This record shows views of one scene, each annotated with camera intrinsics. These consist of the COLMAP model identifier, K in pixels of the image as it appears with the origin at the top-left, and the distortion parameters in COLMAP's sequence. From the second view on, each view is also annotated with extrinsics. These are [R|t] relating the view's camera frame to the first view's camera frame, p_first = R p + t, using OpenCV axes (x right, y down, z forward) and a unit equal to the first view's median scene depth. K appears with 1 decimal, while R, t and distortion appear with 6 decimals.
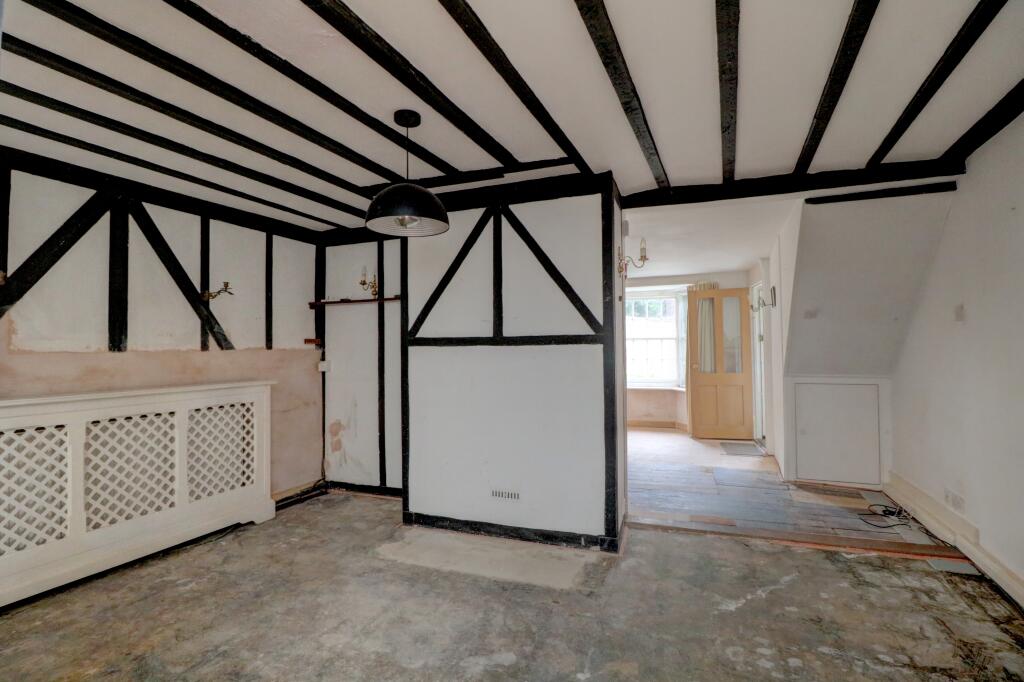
lens RADIAL K [[475.6, 0, 505.6], [0, 475.6, 338.3], [0, 0, 1]] dist [0.000175, -0.012896]
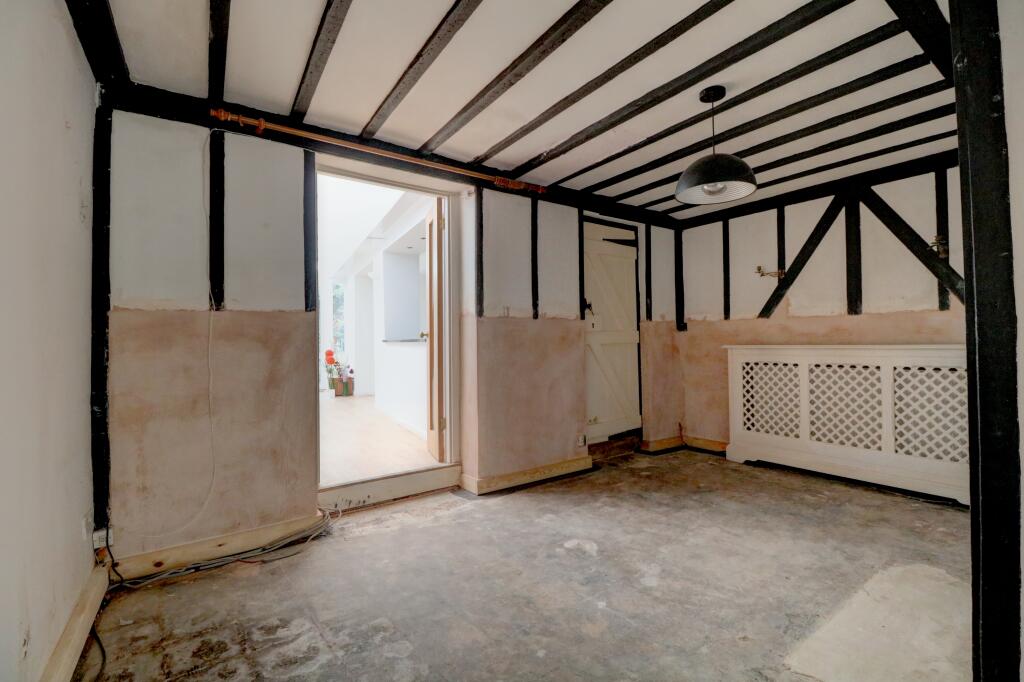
lens RADIAL K [[479.7, 0, 507.1], [0, 479.7, 333.9], [0, 0, 1]] dist [0.002316, -0.014407]
pose [[-0.543478, 0.002967, -0.839418, 0.737610], [0.036717, 0.999121, -0.020241, 0.069831], [0.838620, -0.041821, -0.543109, 0.890012]]
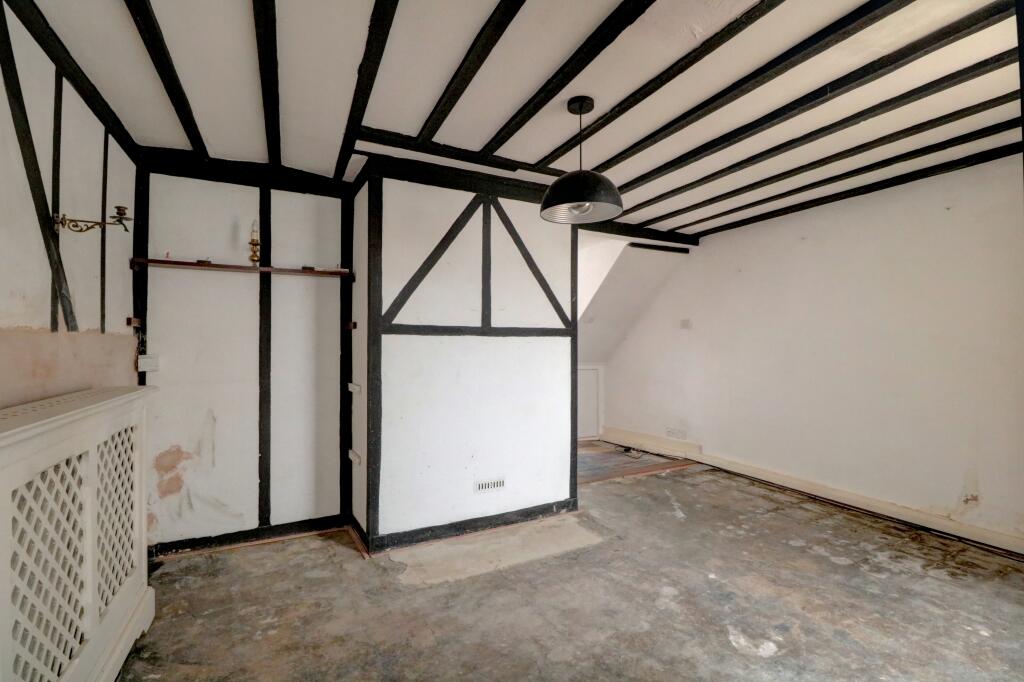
lens RADIAL K [[475.6, 0, 505.6], [0, 475.6, 338.3], [0, 0, 1]] dist [0.000175, -0.012896]
pose [[0.652520, 0.022490, 0.757438, -0.797258], [-0.023838, 0.999674, -0.009147, 0.030441], [-0.757397, -0.012087, 0.652843, 0.348969]]
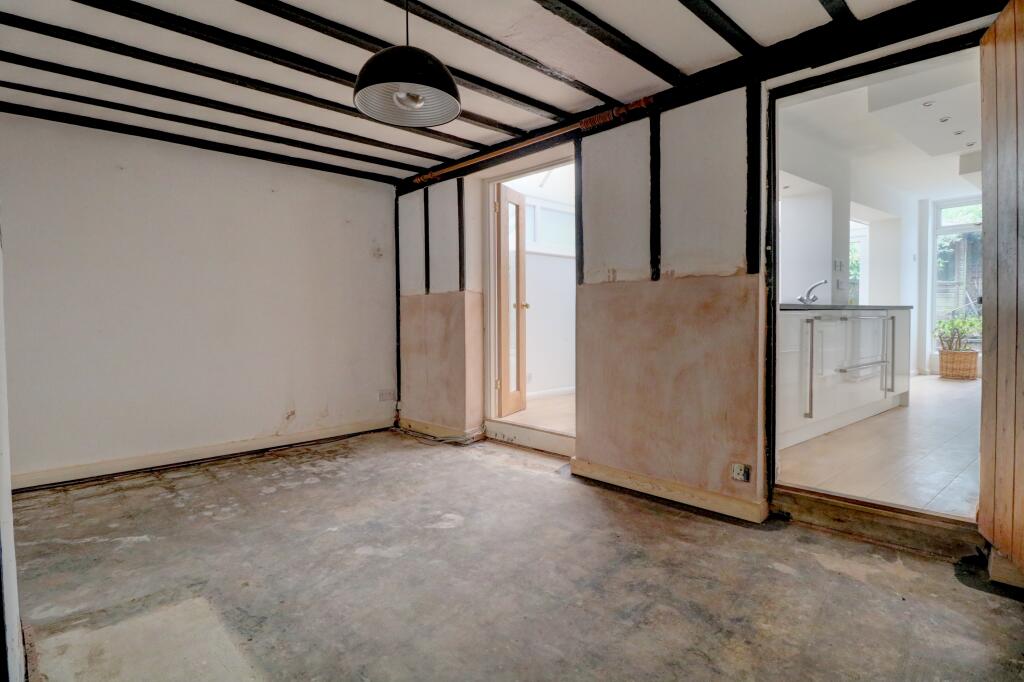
lens RADIAL K [[479.7, 0, 507.1], [0, 479.7, 333.9], [0, 0, 1]] dist [0.002316, -0.014407]
pose [[-0.916921, 0.003121, 0.399056, -0.502971], [0.008787, 0.999885, 0.012370, 0.098254], [-0.398972, 0.014849, -0.916843, 1.250236]]
